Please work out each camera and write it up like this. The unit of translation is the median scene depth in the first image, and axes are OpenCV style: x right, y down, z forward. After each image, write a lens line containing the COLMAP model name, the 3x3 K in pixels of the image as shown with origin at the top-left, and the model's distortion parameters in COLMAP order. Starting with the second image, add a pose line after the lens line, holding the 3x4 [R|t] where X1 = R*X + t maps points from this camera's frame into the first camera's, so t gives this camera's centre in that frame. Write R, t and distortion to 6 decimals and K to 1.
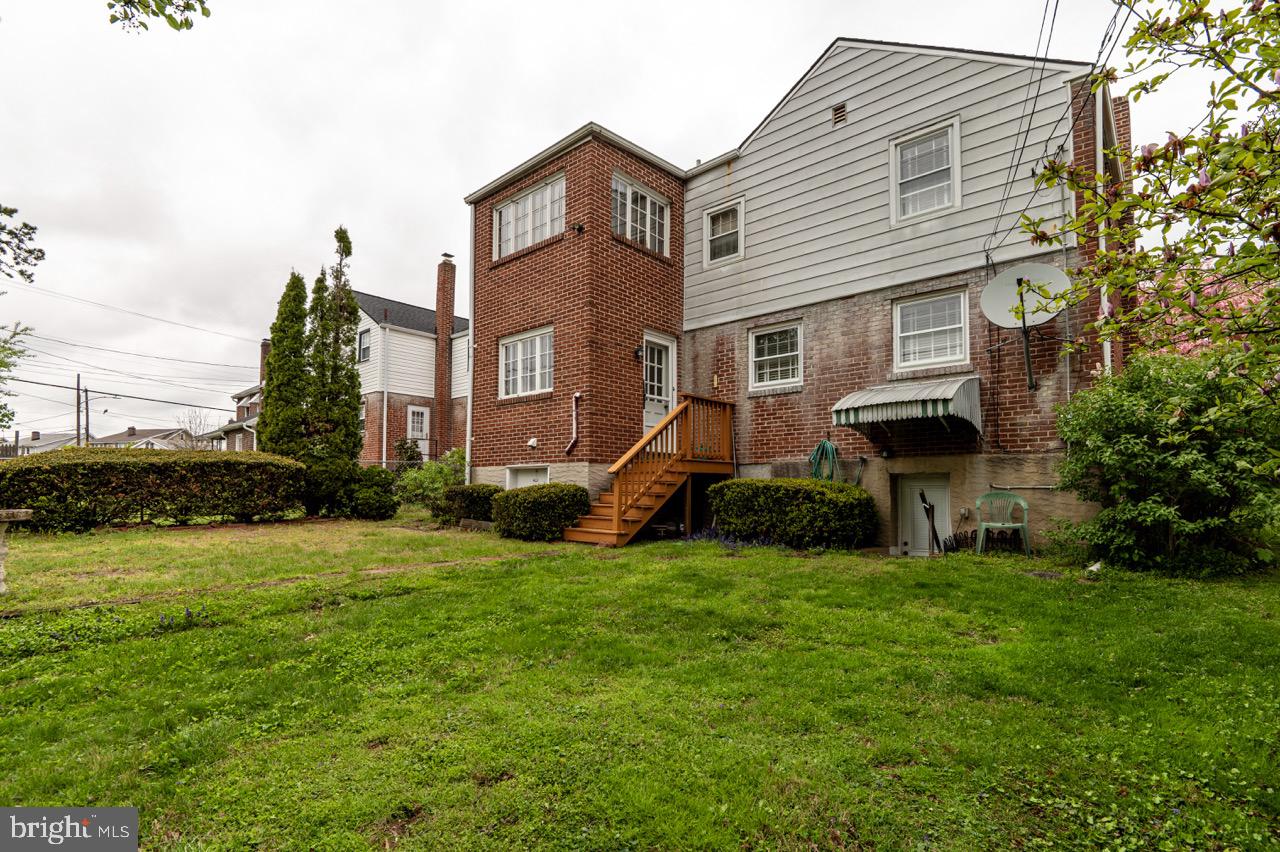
lens RADIAL K [[605.6, 0, 631.5], [0, 605.6, 482.4], [0, 0, 1]] dist [-0.002488, -0.003335]
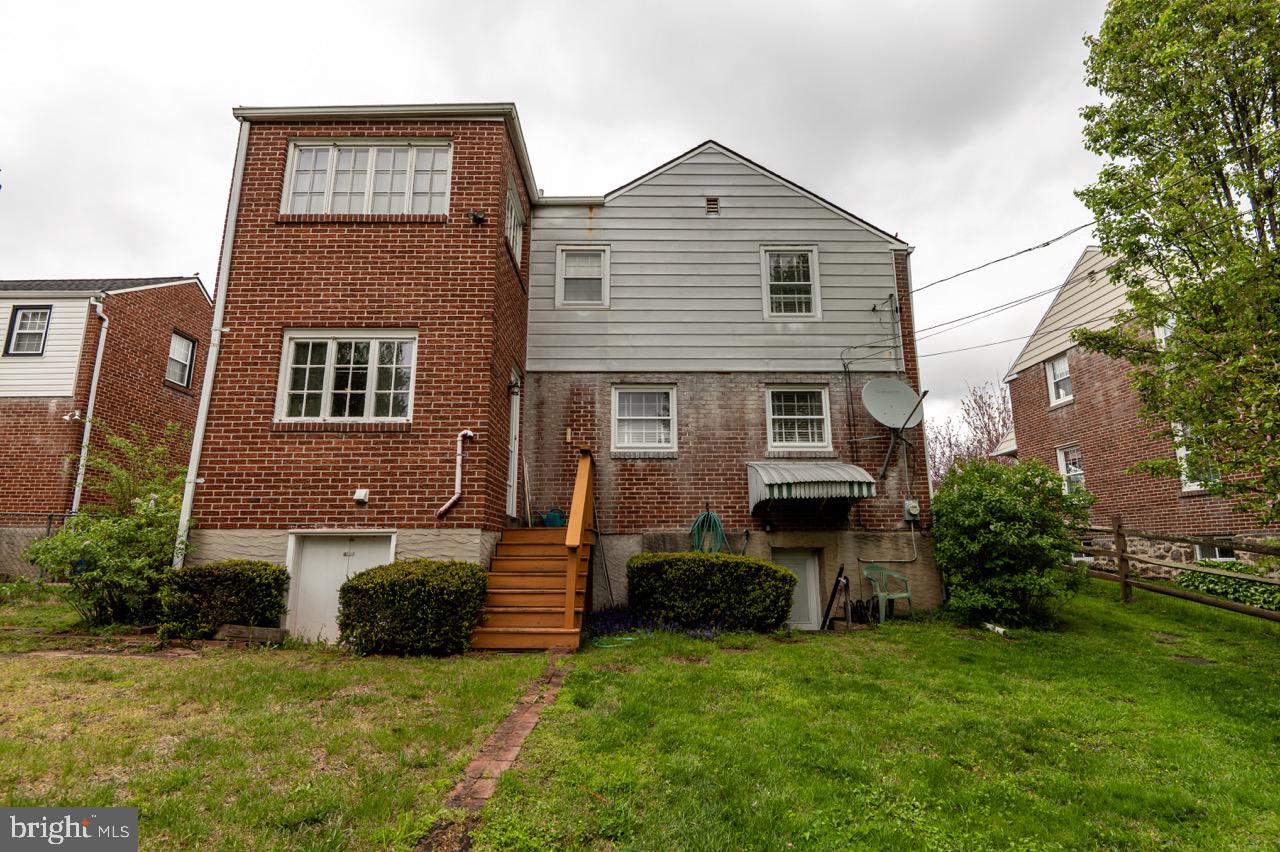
lens RADIAL K [[627.6, 0, 633.1], [0, 627.6, 434.3], [0, 0, 1]] dist [-0.013999, -0.005161]
pose [[0.735747, 0.120845, 0.666387, -0.435773], [-0.004669, 0.984834, -0.173438, -0.016537], [-0.677240, 0.124495, 0.725153, 0.330899]]
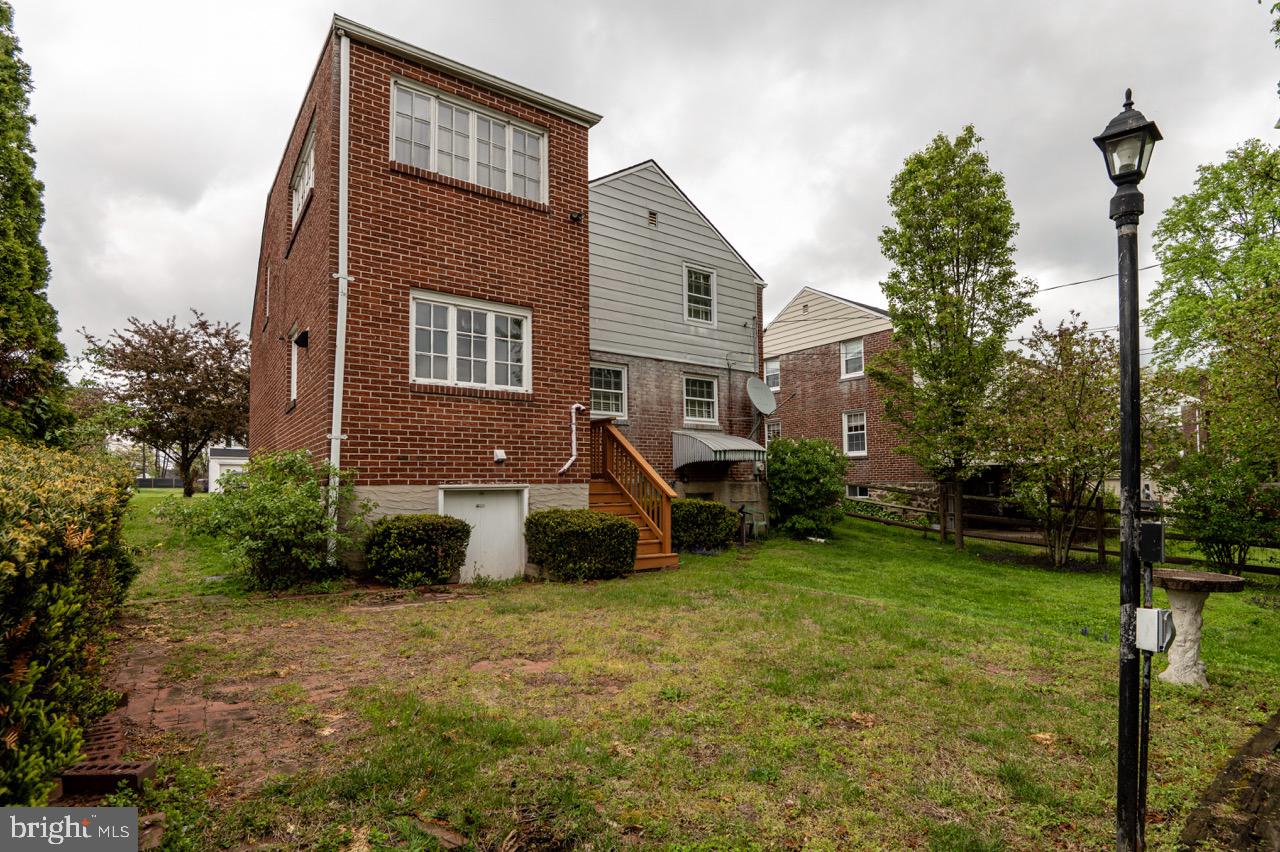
lens RADIAL K [[627.6, 0, 643.5], [0, 627.6, 475.3], [0, 0, 1]] dist [-0.013999, -0.005161]
pose [[0.205739, 0.013871, 0.978509, -0.950512], [-0.001083, 0.999902, -0.013947, -0.033021], [-0.978606, 0.001809, 0.205734, 0.720559]]
